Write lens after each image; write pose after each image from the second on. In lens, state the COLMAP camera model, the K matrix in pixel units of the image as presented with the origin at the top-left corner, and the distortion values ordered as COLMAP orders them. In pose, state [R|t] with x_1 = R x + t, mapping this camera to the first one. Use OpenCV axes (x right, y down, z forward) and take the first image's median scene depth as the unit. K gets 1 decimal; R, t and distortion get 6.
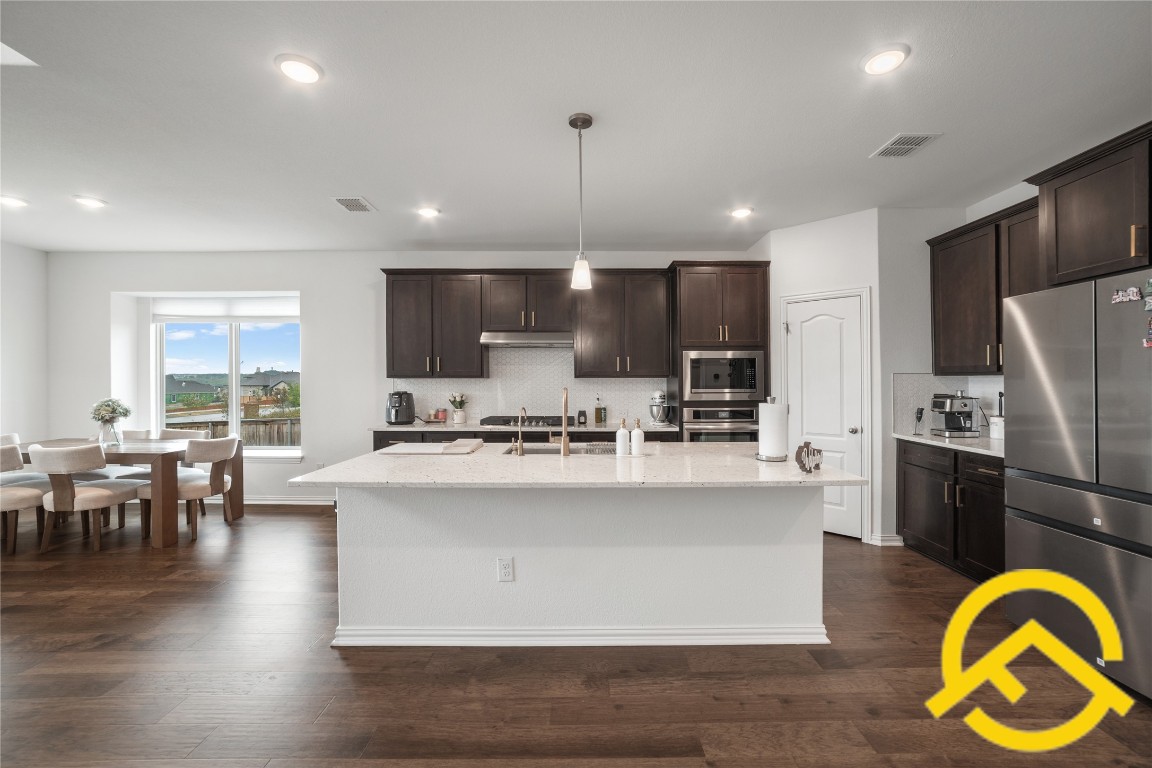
lens RADIAL K [[485.3, 0, 580.3], [0, 485.3, 382.3], [0, 0, 1]] dist [-0.037338, 0.016633]
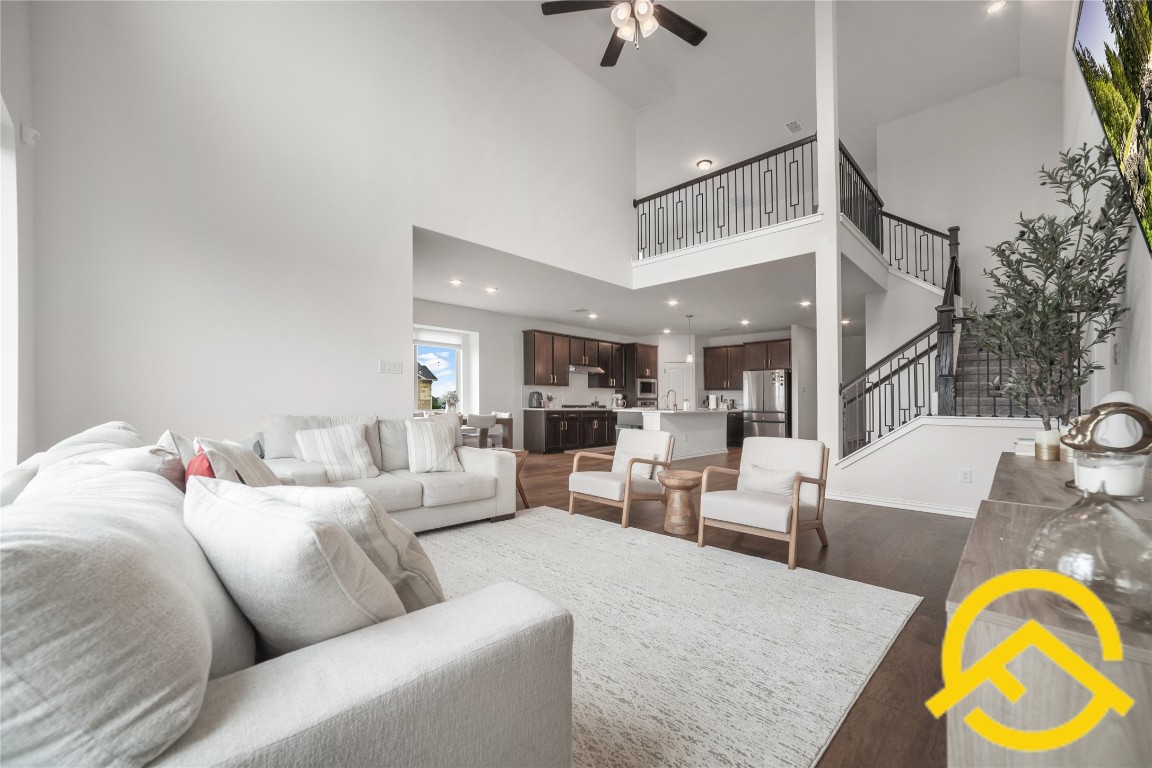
lens RADIAL K [[461.2, 0, 576.5], [0, 461.2, 375.8], [0, 0, 1]] dist [-0.026134, 0.000182]
pose [[0.702978, 0.051624, 0.709336, -1.797087], [-0.009893, 0.997975, -0.062827, 0.080866], [-0.711143, 0.037148, 0.702065, -0.489556]]
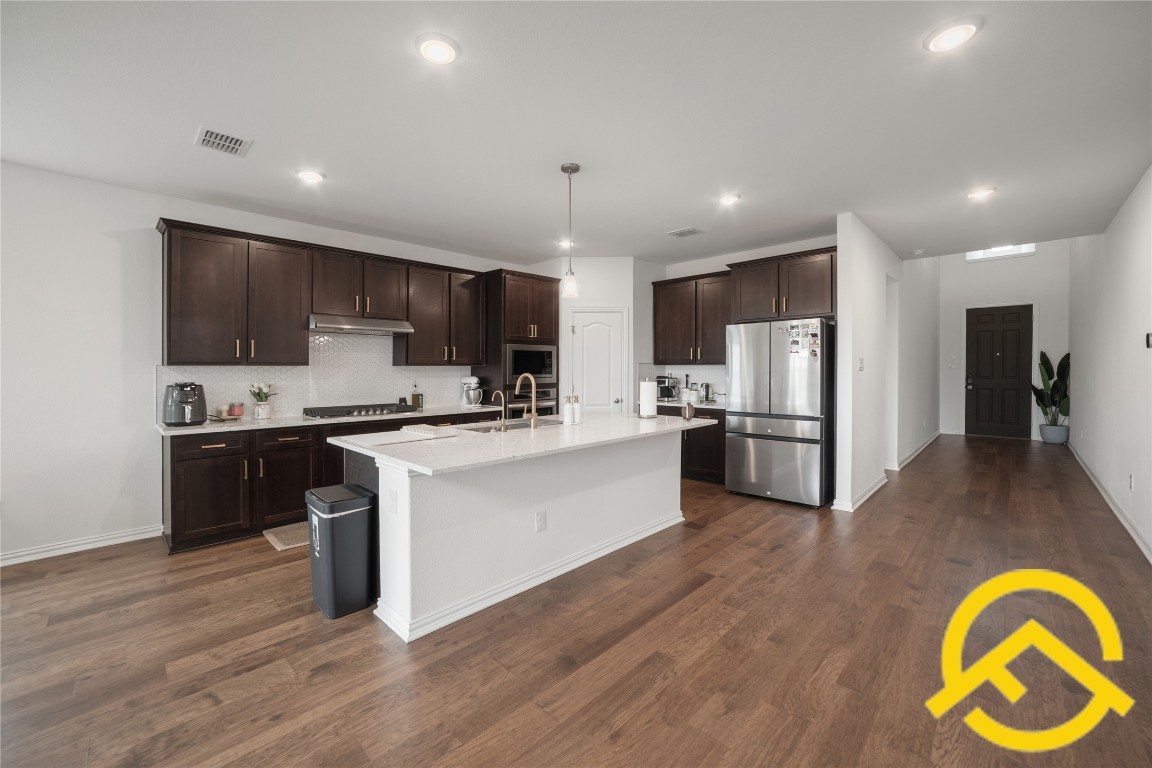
lens RADIAL K [[461.2, 0, 576.5], [0, 461.2, 375.8], [0, 0, 1]] dist [-0.026134, 0.000182]
pose [[0.702436, -0.012027, 0.711645, -0.507737], [0.005495, 0.999919, 0.011475, 0.003780], [-0.711726, -0.004150, 0.702445, 0.064214]]
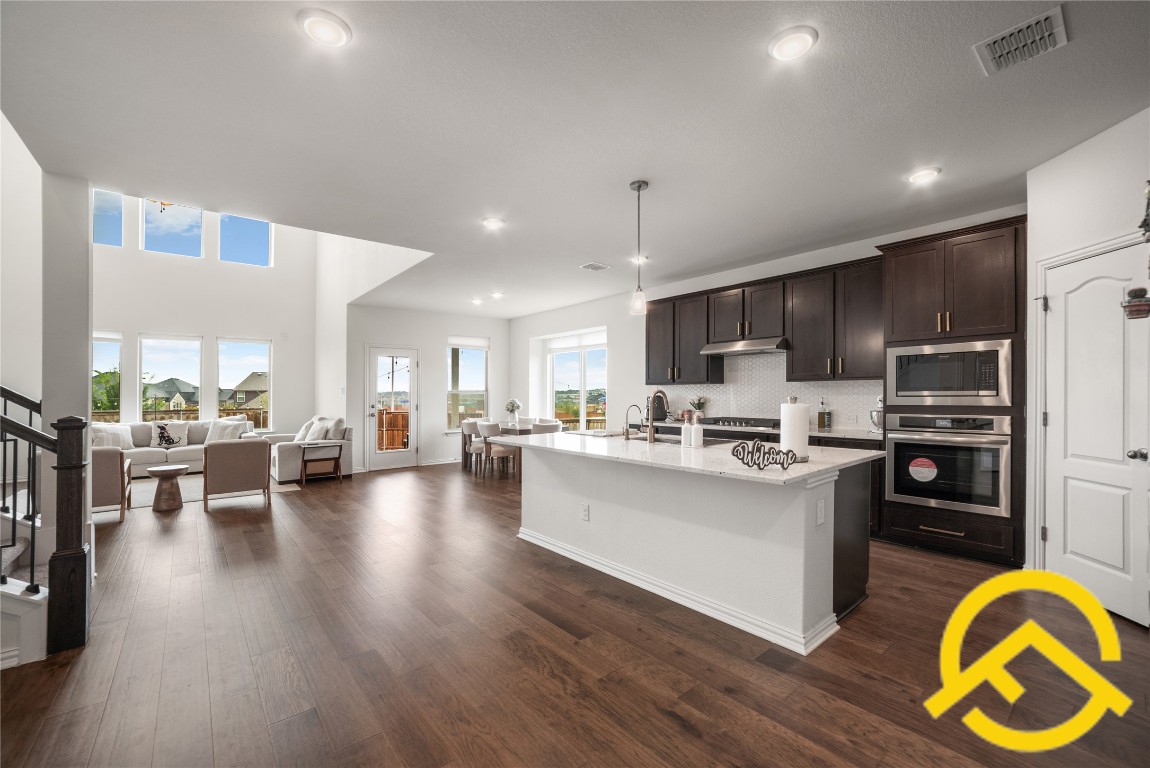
lens RADIAL K [[468.5, 0, 562.7], [0, 468.5, 394.4], [0, 0, 1]] dist [-0.037084, 0.014672]
pose [[0.622481, -0.002532, -0.782631, 0.516051], [0.008929, 0.999953, 0.003867, 0.010297], [0.782584, -0.009395, 0.622474, 0.031022]]
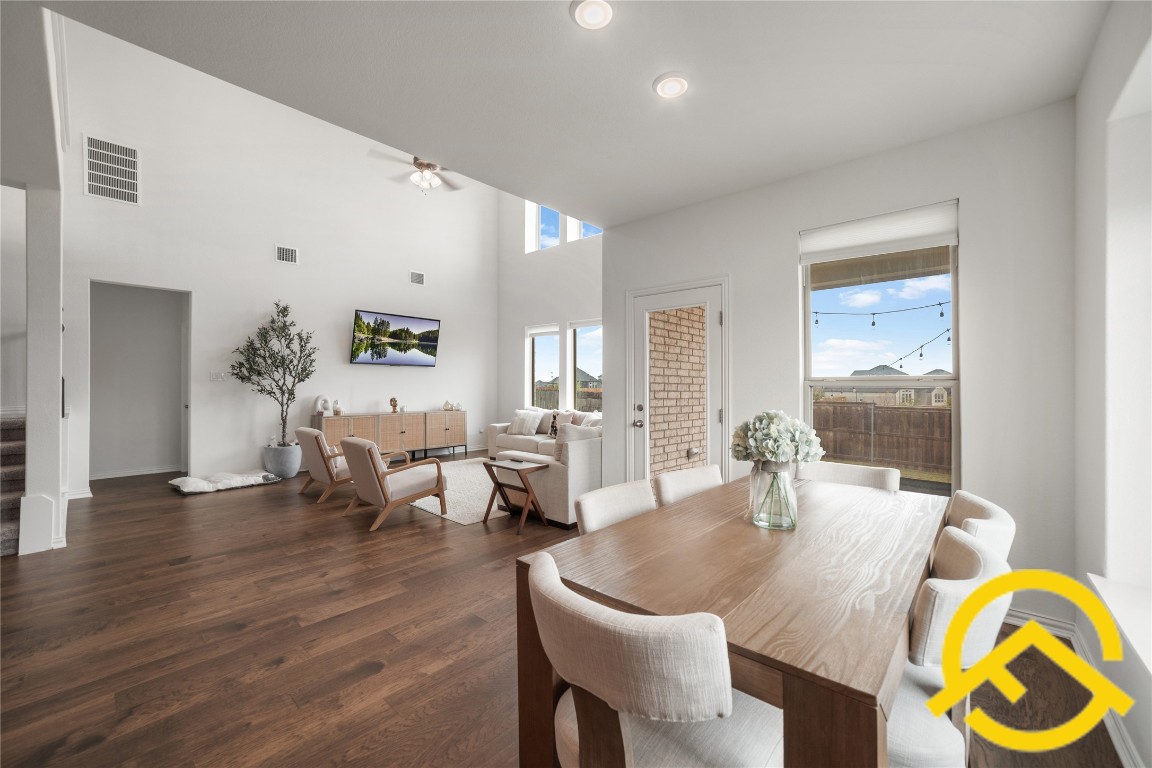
lens RADIAL K [[461.2, 0, 576.5], [0, 461.2, 375.8], [0, 0, 1]] dist [-0.026134, 0.000182]
pose [[-0.686916, -0.017957, -0.726514, -0.561740], [-0.006778, 0.999809, -0.018304, 0.010258], [0.726705, -0.007649, -0.686907, 1.109143]]
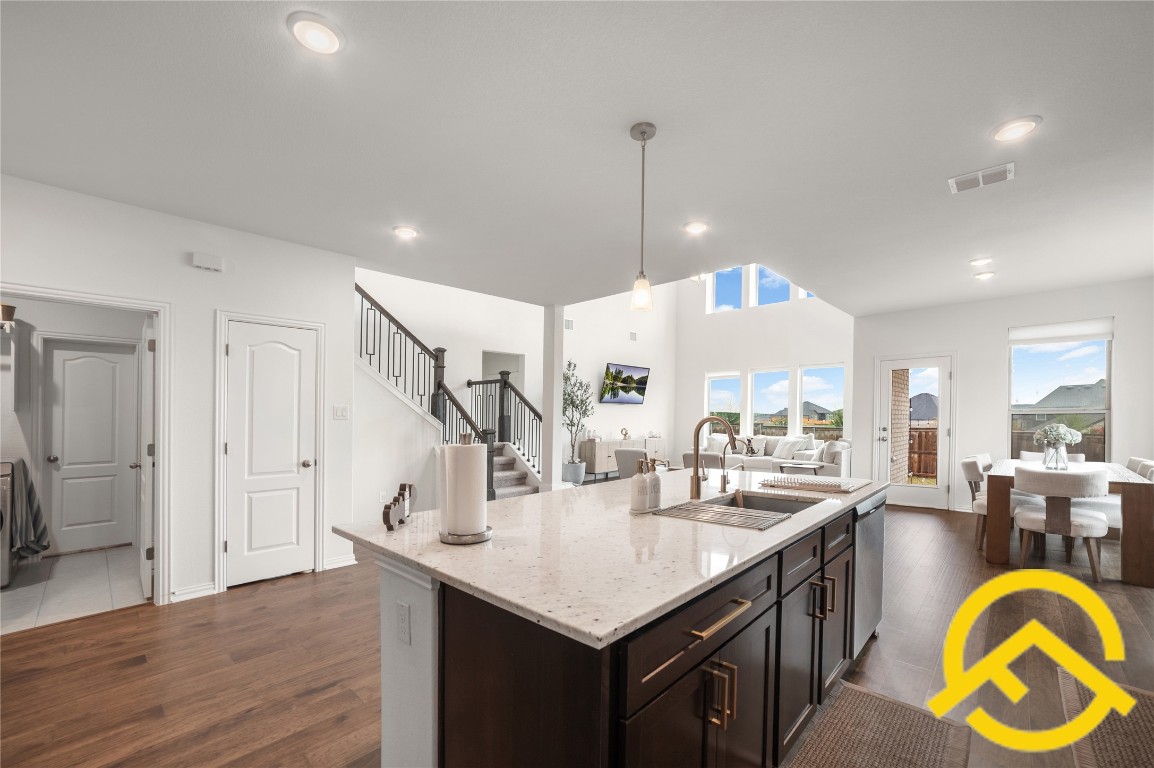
lens RADIAL K [[475.6, 0, 596.0], [0, 475.6, 406.2], [0, 0, 1]] dist [-0.002127, -0.000249]
pose [[-0.678898, -0.011925, -0.734136, 0.440110], [0.007198, 0.999712, -0.022895, 0.010053], [0.734197, -0.020828, -0.678617, 0.932186]]
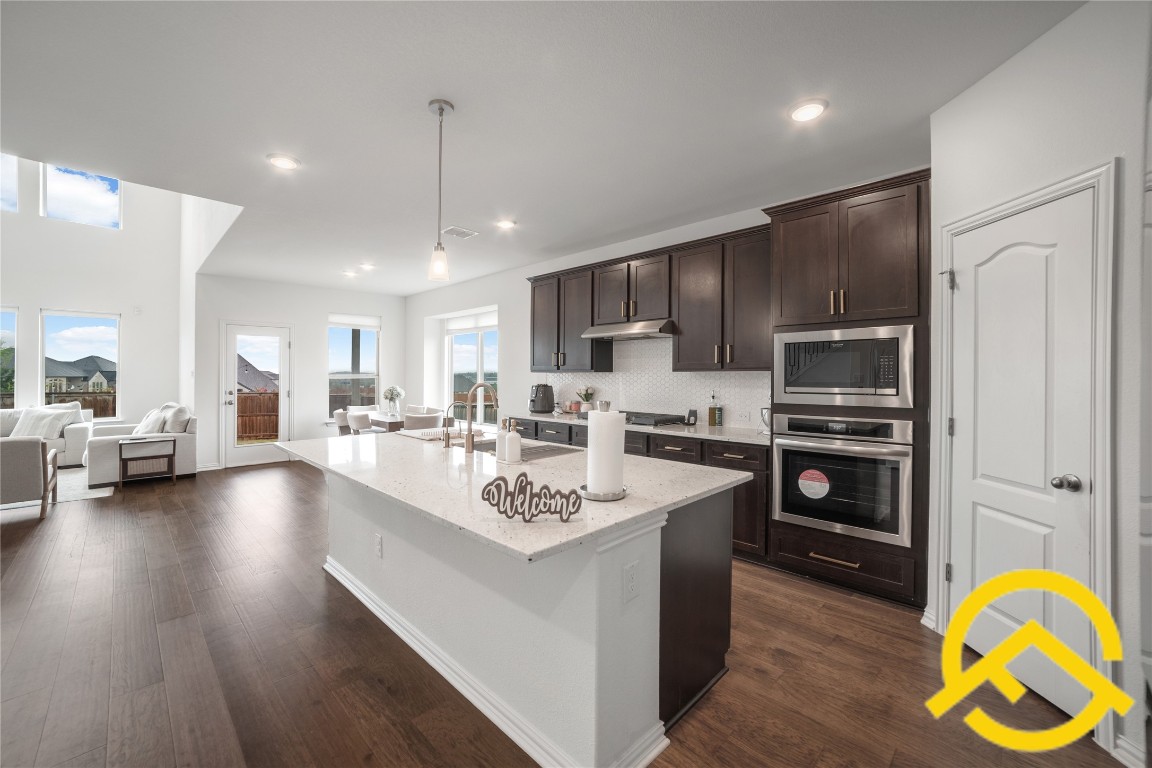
lens RADIAL K [[459.6, 0, 554.7], [0, 459.6, 373.8], [0, 0, 1]] dist [-0.019385, 0.000384]
pose [[0.690683, -0.001204, -0.723157, 0.492420], [-0.000385, 0.999998, -0.002032, -0.003985], [0.723158, 0.001682, 0.690681, 0.313226]]
